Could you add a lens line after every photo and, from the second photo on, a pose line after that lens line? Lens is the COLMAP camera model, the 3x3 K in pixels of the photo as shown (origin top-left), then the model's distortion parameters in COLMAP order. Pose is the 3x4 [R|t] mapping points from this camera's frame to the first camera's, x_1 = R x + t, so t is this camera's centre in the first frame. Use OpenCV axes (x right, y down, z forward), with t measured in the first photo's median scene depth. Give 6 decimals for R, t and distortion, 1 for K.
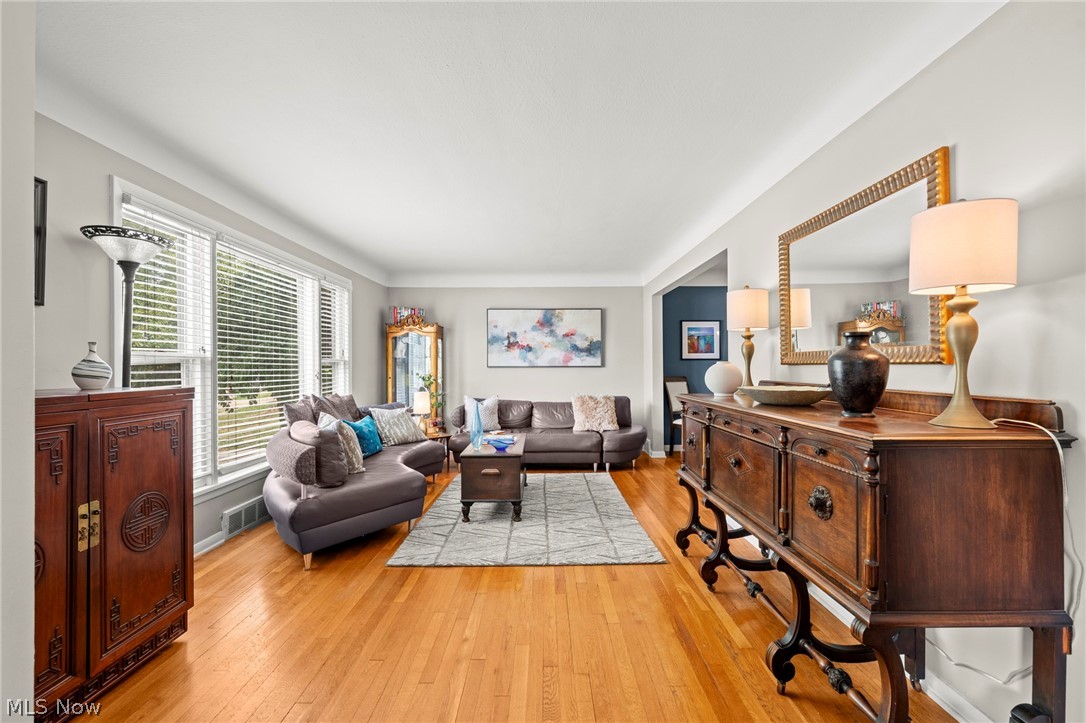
lens RADIAL K [[448.1, 0, 547.4], [0, 448.1, 361.8], [0, 0, 1]] dist [-0.001322, -0.000298]
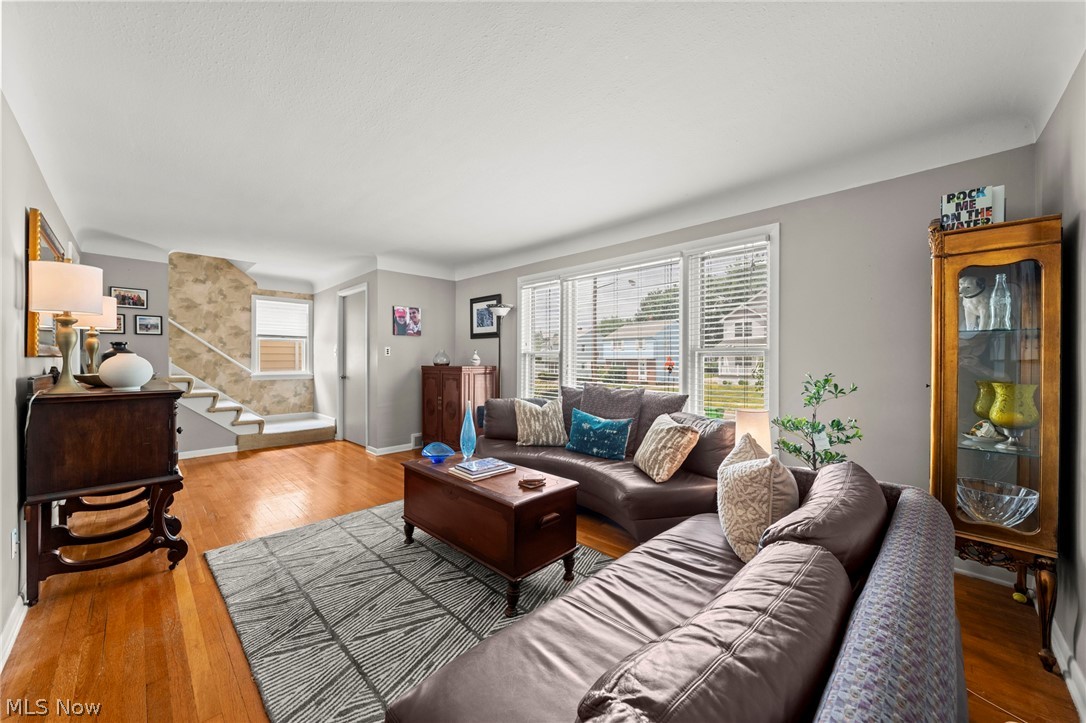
lens RADIAL K [[399.5, 0, 547.9], [0, 399.5, 360.7], [0, 0, 1]] dist [-0.007312, 0.000023]
pose [[-0.700175, 0.004703, -0.713956, 0.274630], [0.006881, 0.999976, -0.000161, 0.015829], [0.713939, -0.005026, -0.700190, 1.659702]]
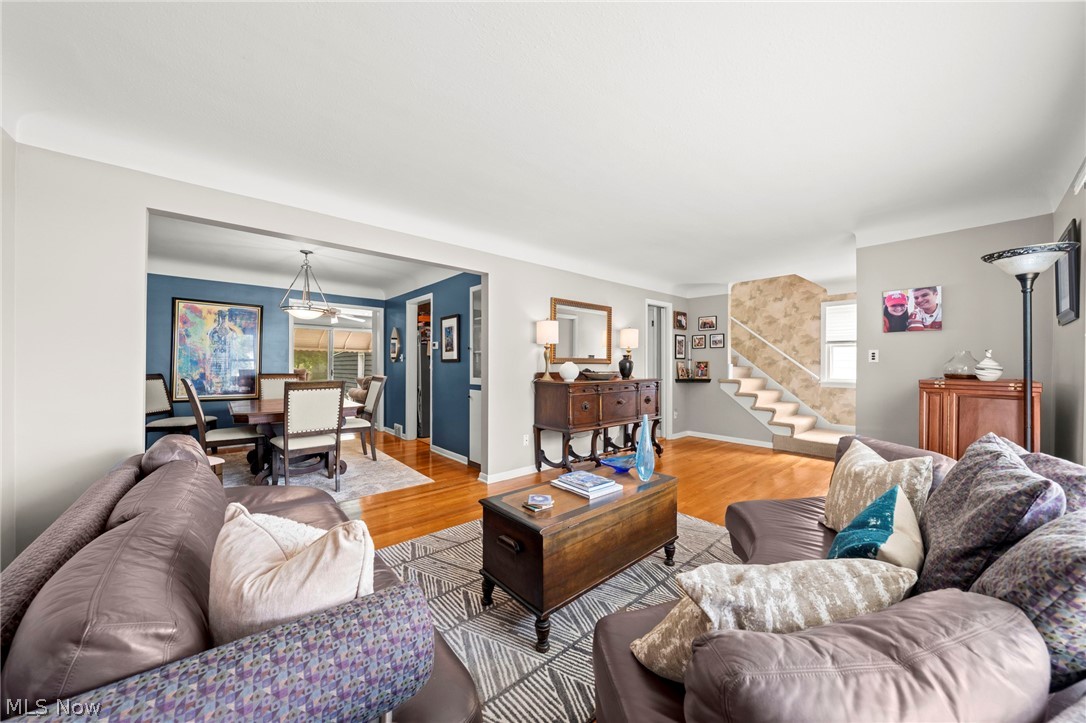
lens RADIAL K [[380.4, 0, 545.7], [0, 380.4, 362.1], [0, 0, 1]] dist [-0.000540, -0.000015]
pose [[-0.657366, 0.002017, 0.753569, -0.522741], [-0.010225, 0.999880, -0.011596, 0.014613], [-0.753502, -0.015328, -0.657267, 1.551873]]
